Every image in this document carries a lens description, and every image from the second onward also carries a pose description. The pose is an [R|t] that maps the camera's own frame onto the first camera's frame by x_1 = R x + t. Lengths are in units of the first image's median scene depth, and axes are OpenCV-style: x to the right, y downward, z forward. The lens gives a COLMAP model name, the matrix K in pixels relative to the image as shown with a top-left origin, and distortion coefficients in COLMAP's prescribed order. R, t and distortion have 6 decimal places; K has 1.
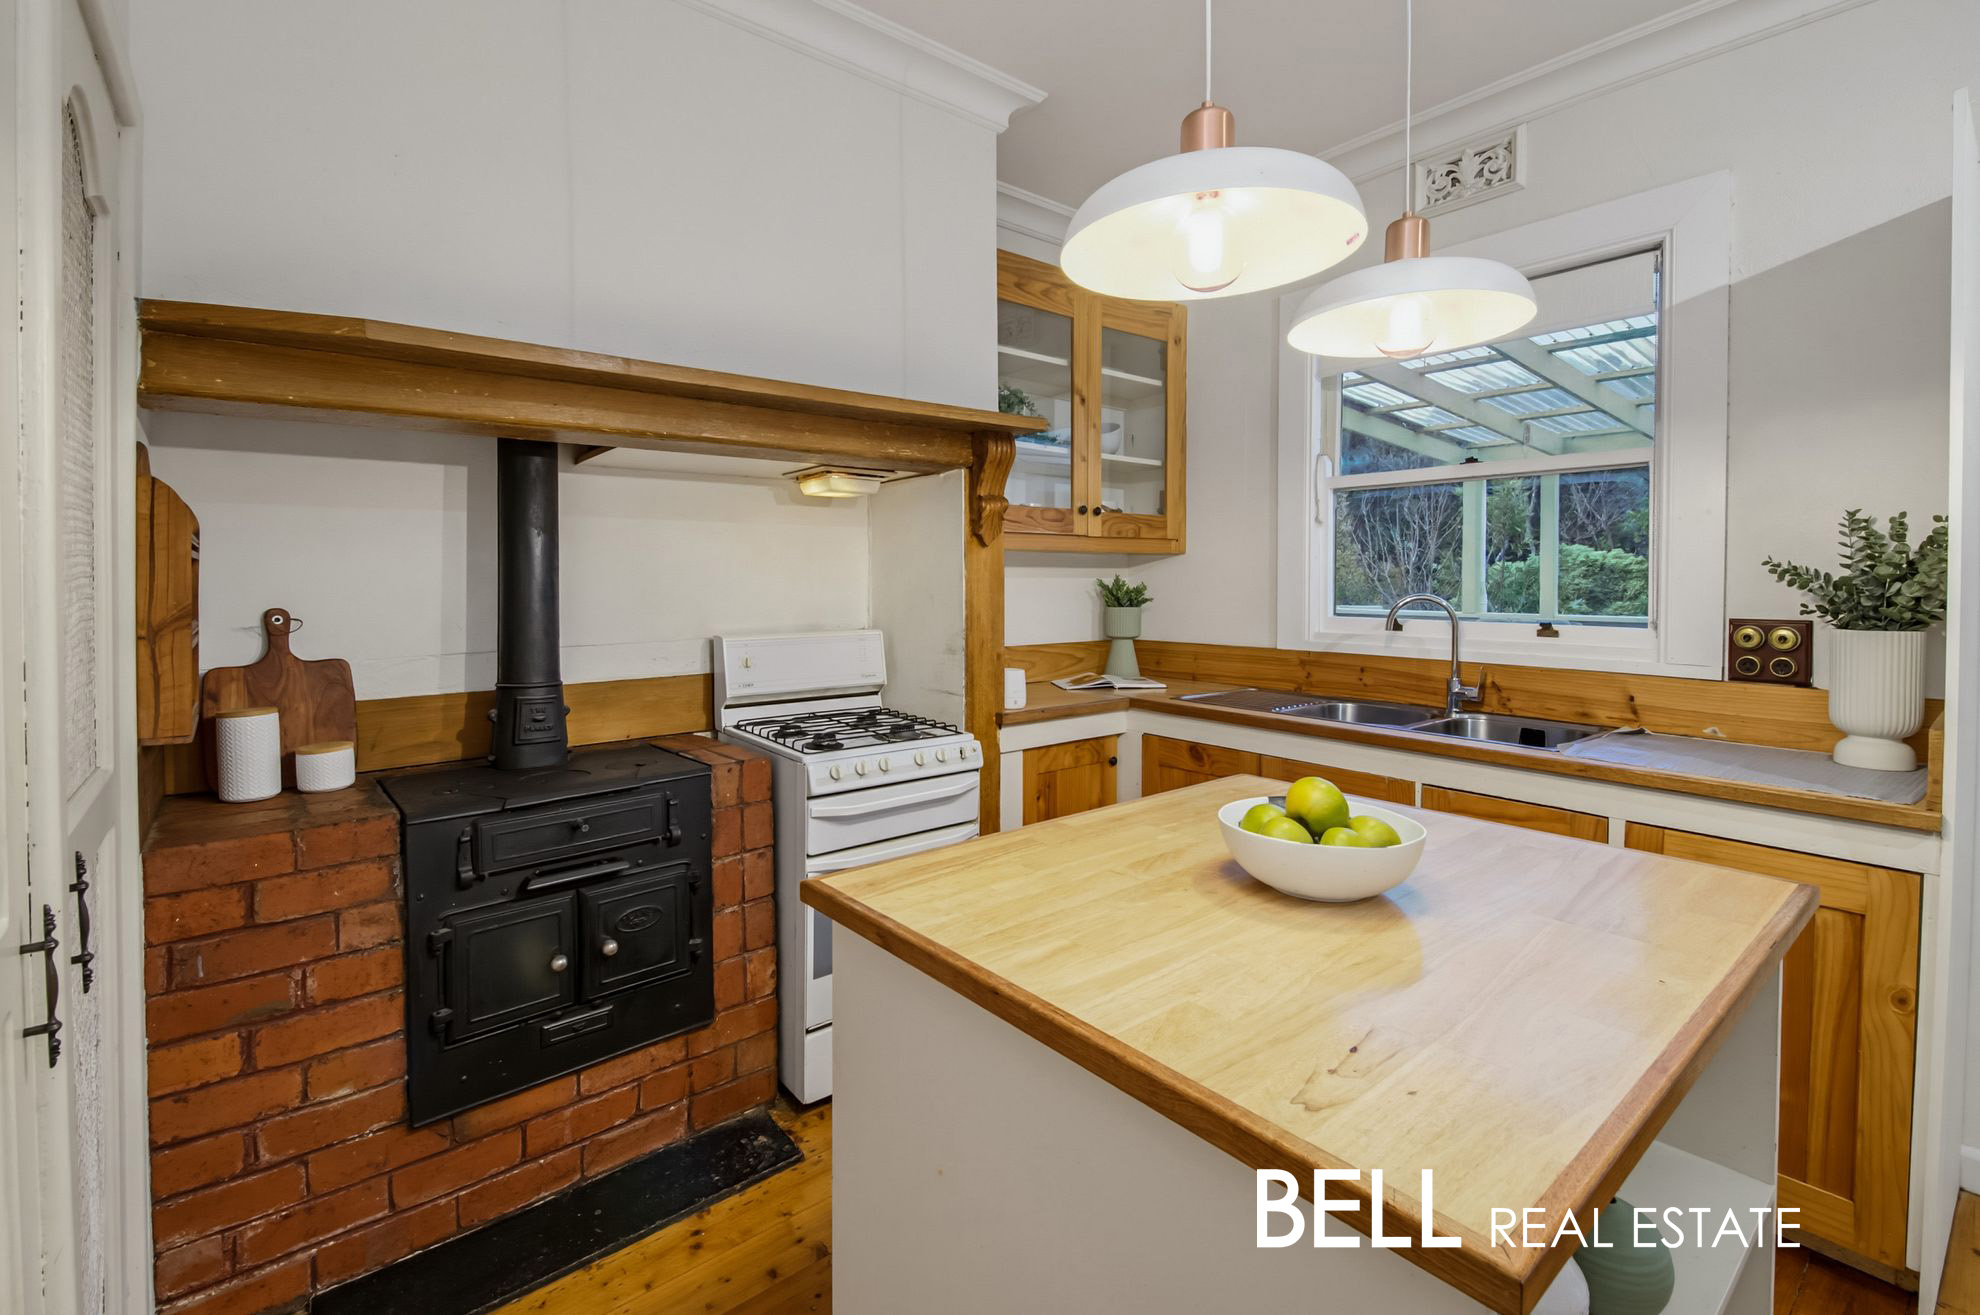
lens RADIAL K [[887.5, 0, 967.8], [0, 887.5, 588.5], [0, 0, 1]] dist [0.020038, -0.016737]
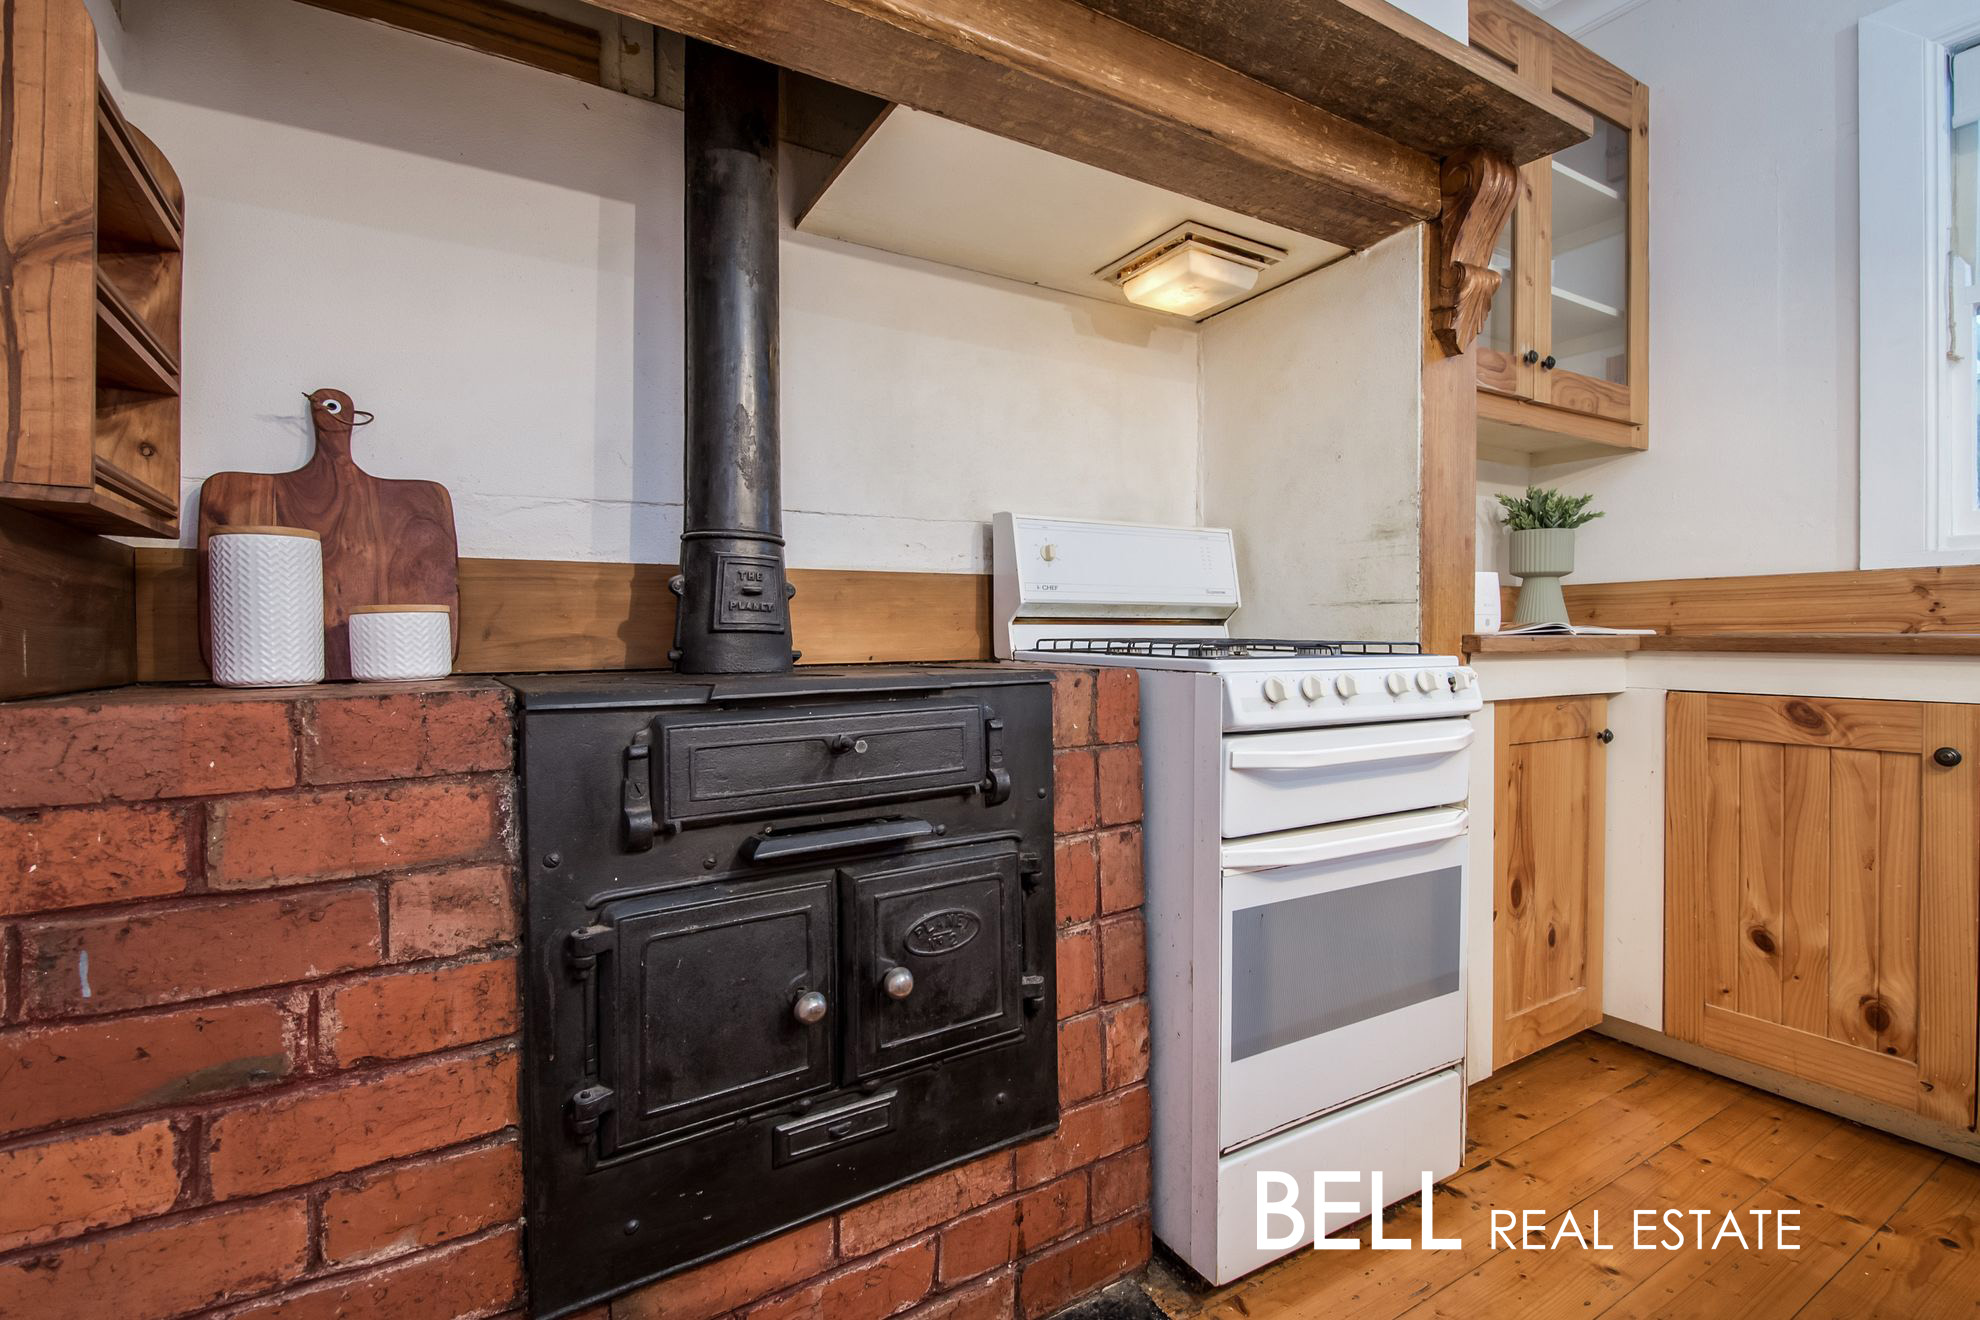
lens RADIAL K [[914.9, 0, 1019.4], [0, 914.9, 657.6], [0, 0, 1]] dist [0.024479, -0.016752]
pose [[0.994599, 0.015855, -0.102572, -0.264912], [-0.013765, 0.999684, 0.021056, 0.190846], [0.102873, -0.019530, 0.994503, 0.453396]]
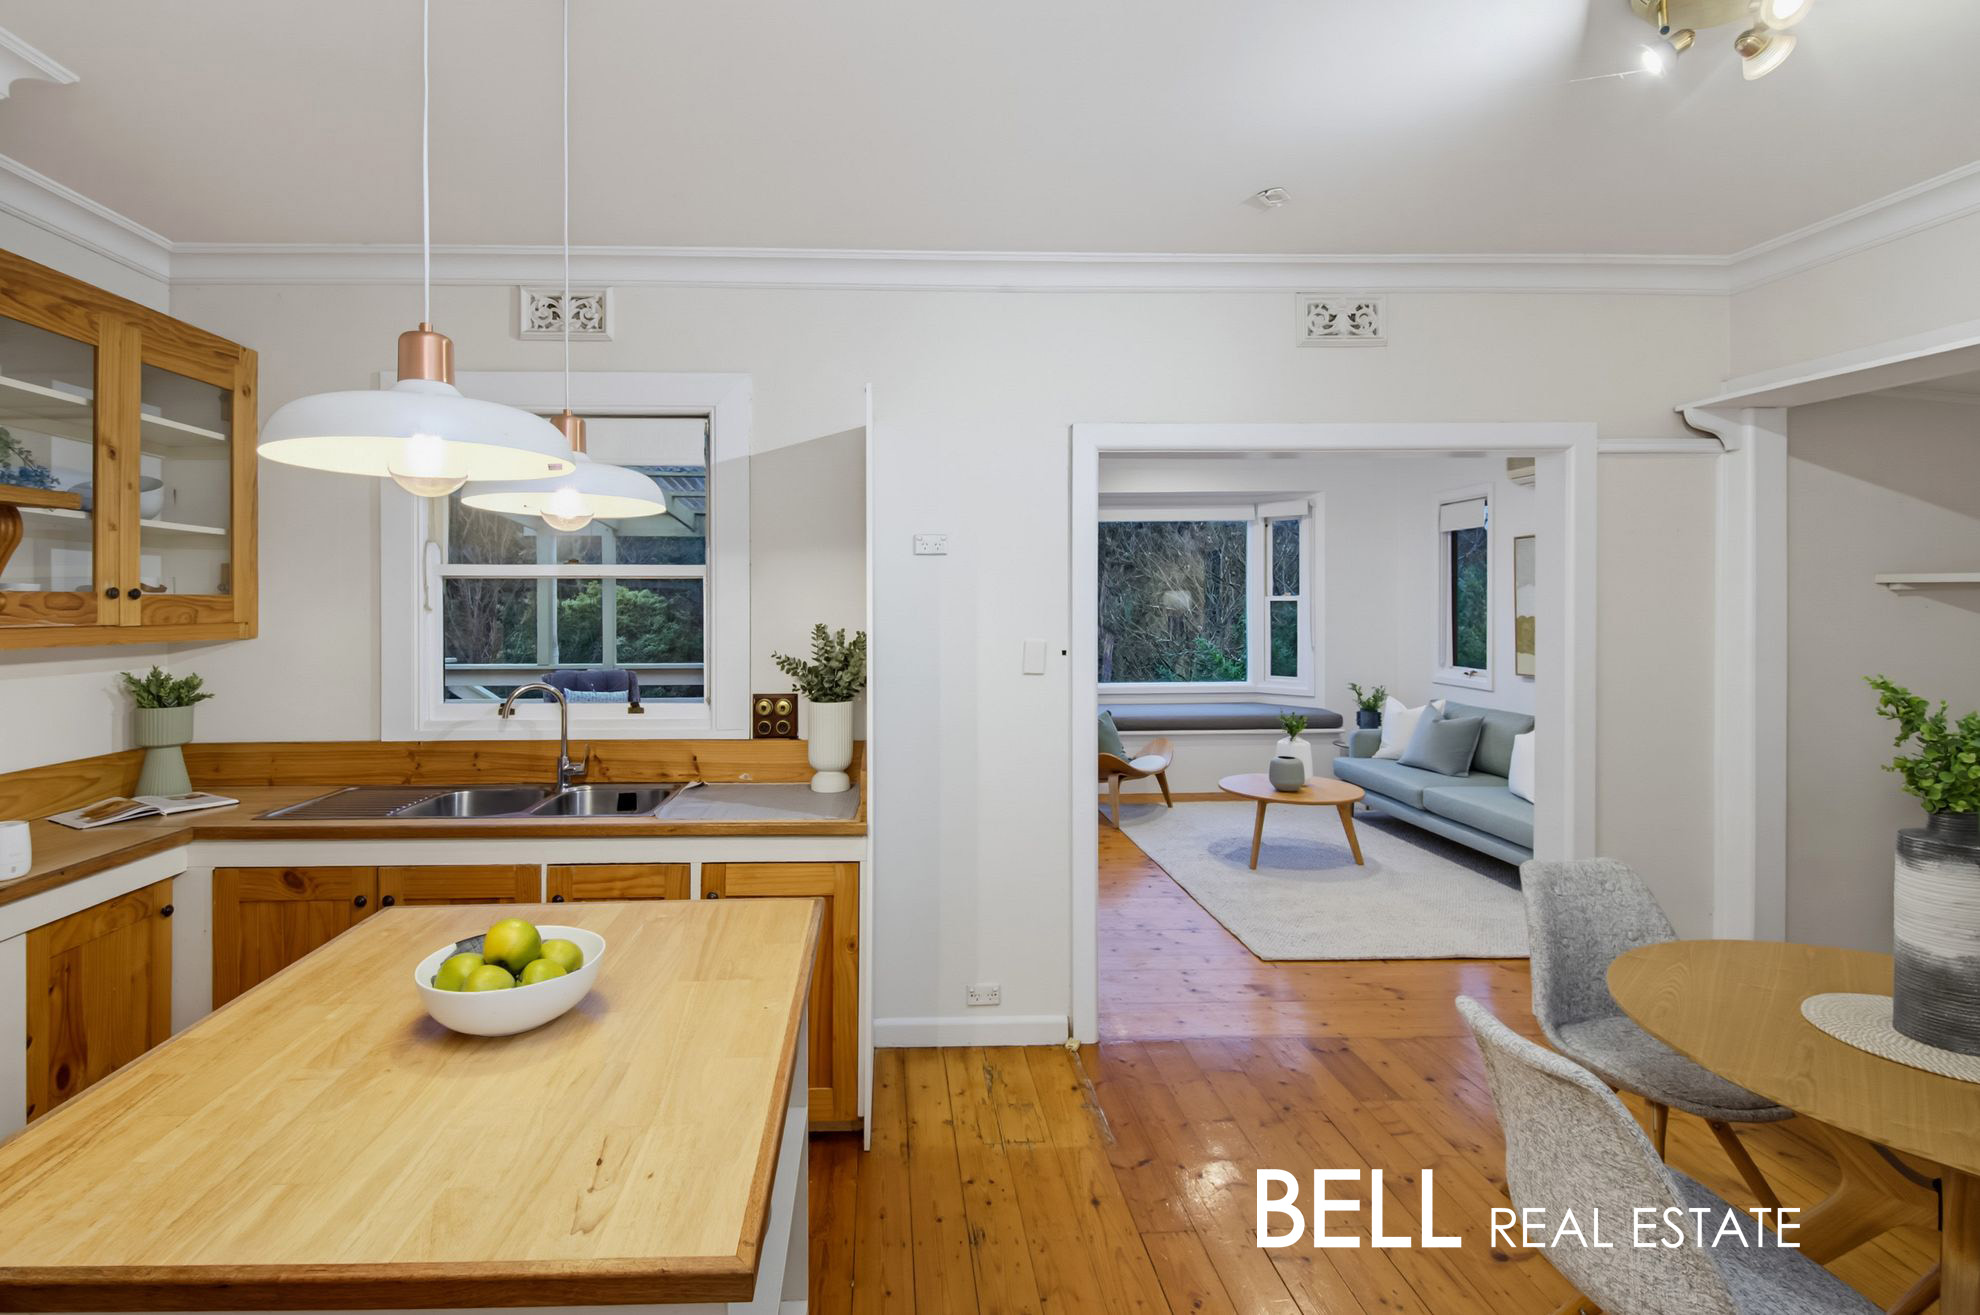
lens RADIAL K [[899.4, 0, 904.5], [0, 899.4, 589.5], [0, 0, 1]] dist [0.019615, -0.015106]
pose [[0.614183, 0.006775, 0.789134, -0.108838], [0.023337, 0.999370, -0.026743, -0.085018], [-0.788818, 0.034841, 0.613638, -0.052593]]
